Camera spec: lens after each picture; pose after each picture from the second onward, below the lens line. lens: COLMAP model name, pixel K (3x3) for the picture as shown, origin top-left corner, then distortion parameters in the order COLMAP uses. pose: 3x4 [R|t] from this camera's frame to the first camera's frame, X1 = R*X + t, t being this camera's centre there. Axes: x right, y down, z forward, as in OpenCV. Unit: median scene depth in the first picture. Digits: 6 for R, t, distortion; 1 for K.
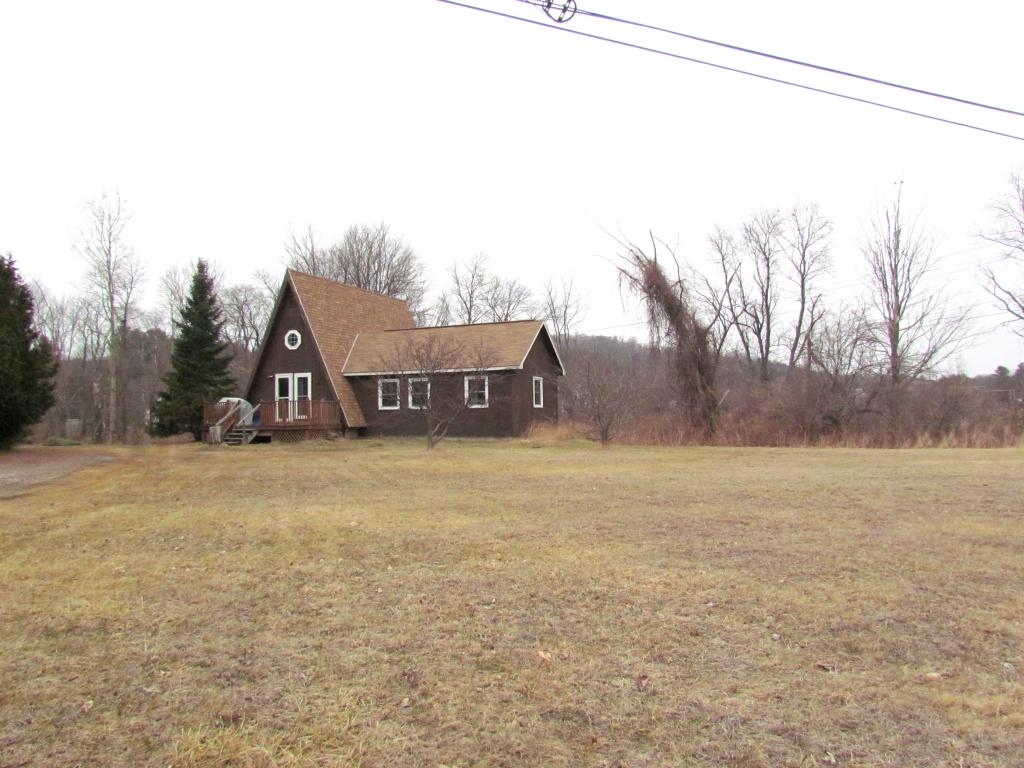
lens RADIAL K [[784.5, 0, 512.0], [0, 784.5, 384.0], [0, 0, 1]] dist [-0.003525, 0.000830]
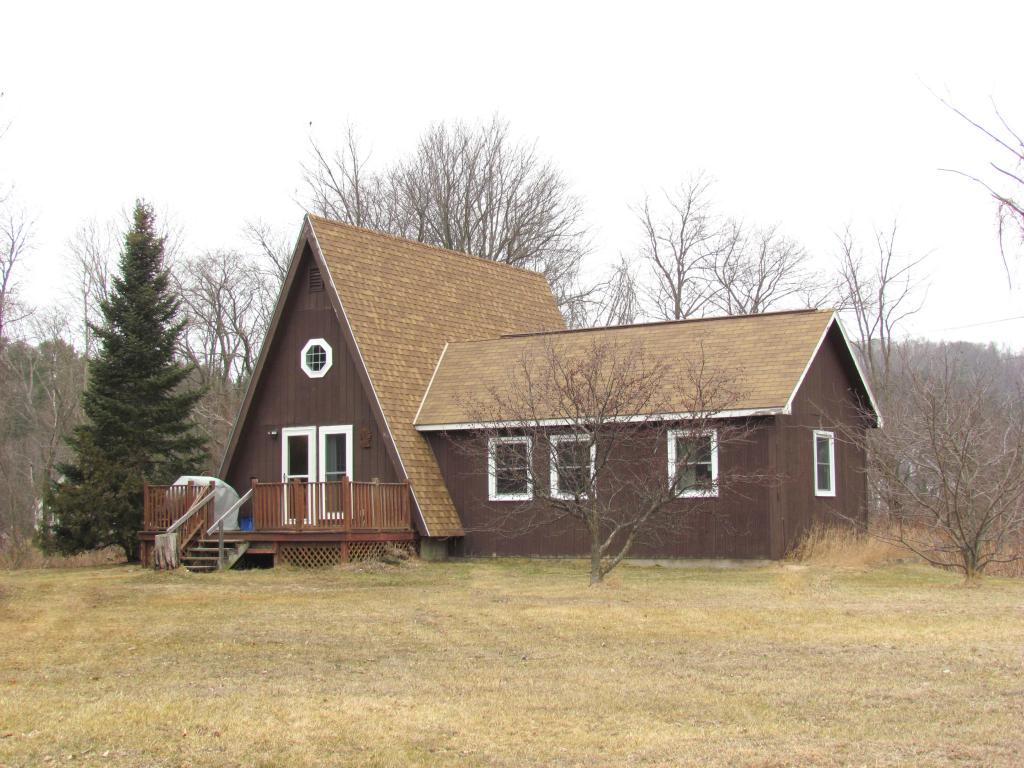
lens RADIAL K [[1618.3, 0, 512.0], [0, 1618.3, 384.0], [0, 0, 1]] dist [-0.029408, 0.046792]
pose [[0.988280, -0.009574, -0.152350, -0.003653], [0.003525, 0.999196, -0.039924, 0.000746], [0.152609, 0.038919, 0.987520, 0.016396]]
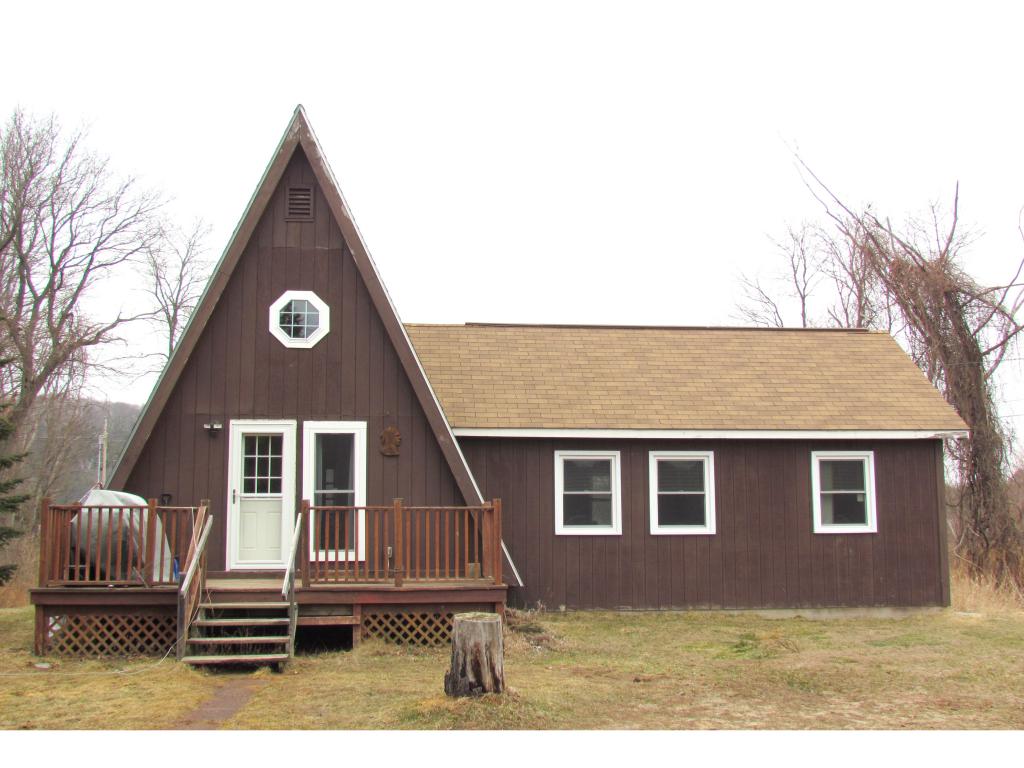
lens RADIAL K [[1064.0, 0, 512.0], [0, 1064.0, 384.0], [0, 0, 1]] dist [0.001415, -0.000404]
pose [[0.850960, 0.077796, 0.519436, -0.425385], [-0.027617, 0.994229, -0.103664, 0.014415], [-0.524503, 0.073869, 0.848198, 0.562930]]
